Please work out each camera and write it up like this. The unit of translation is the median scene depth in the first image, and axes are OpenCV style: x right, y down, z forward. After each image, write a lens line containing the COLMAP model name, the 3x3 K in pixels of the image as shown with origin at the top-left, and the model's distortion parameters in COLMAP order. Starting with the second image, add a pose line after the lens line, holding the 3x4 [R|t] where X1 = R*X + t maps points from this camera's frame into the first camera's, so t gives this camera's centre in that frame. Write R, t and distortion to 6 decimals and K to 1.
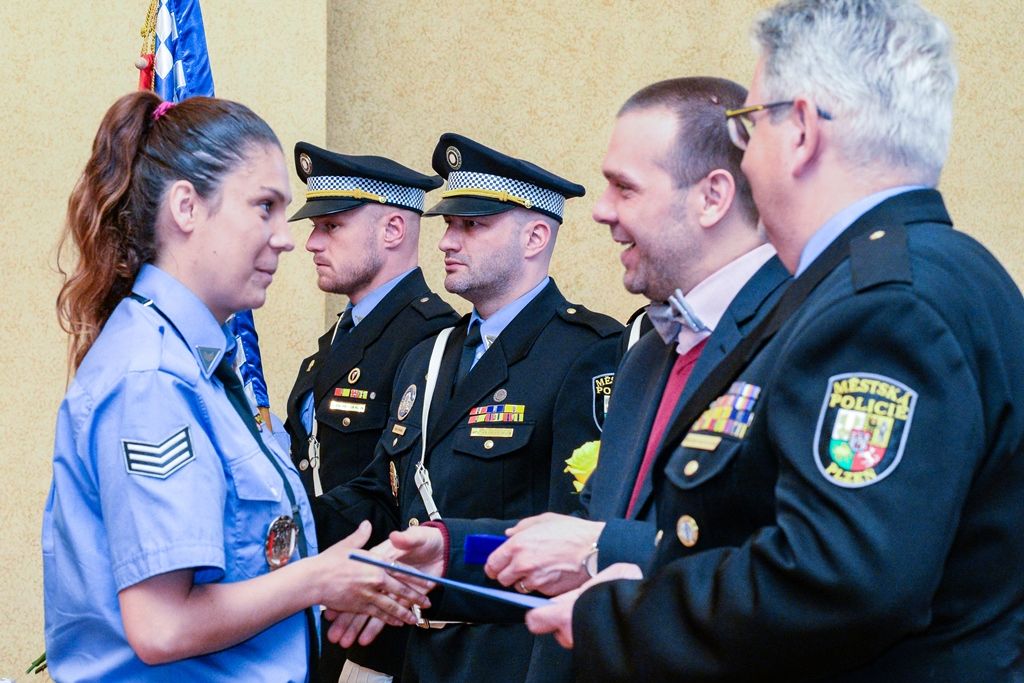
lens RADIAL K [[4262.1, 0, 507.7], [0, 4262.1, 346.7], [0, 0, 1]] dist [0.103269, 0.000000]
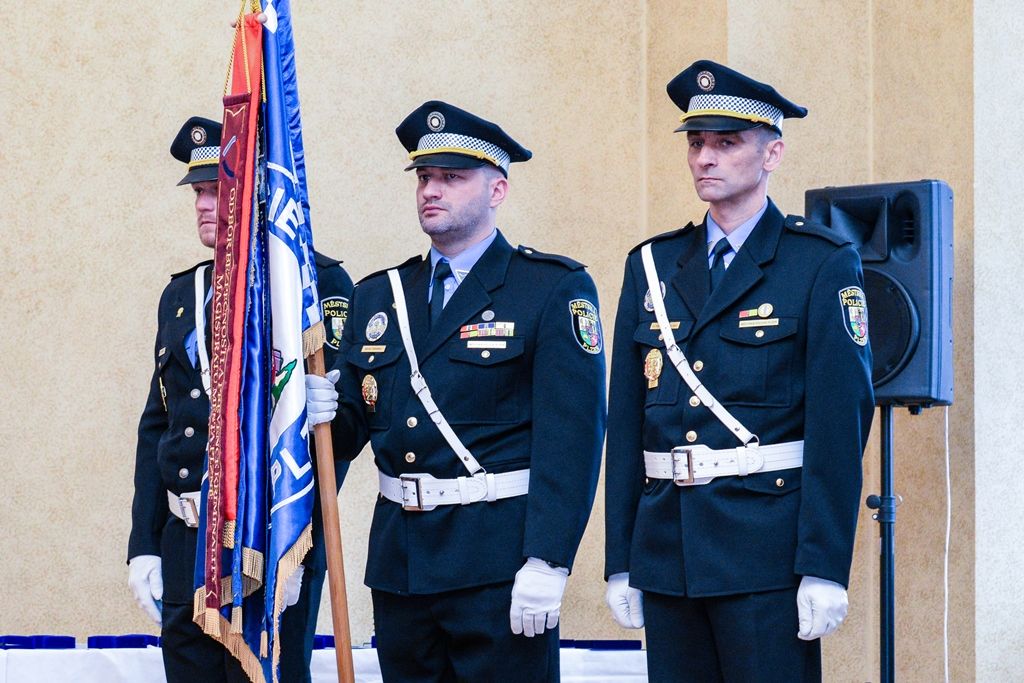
lens RADIAL K [[4262.1, 0, 503.1], [0, 4262.1, 335.7], [0, 0, 1]] dist [0.103269, 0.000000]
pose [[0.874874, 0.026606, 0.483619, -0.552707], [0.010911, 0.997154, -0.074596, 0.101529], [-0.484228, 0.070539, 0.872094, -0.058594]]
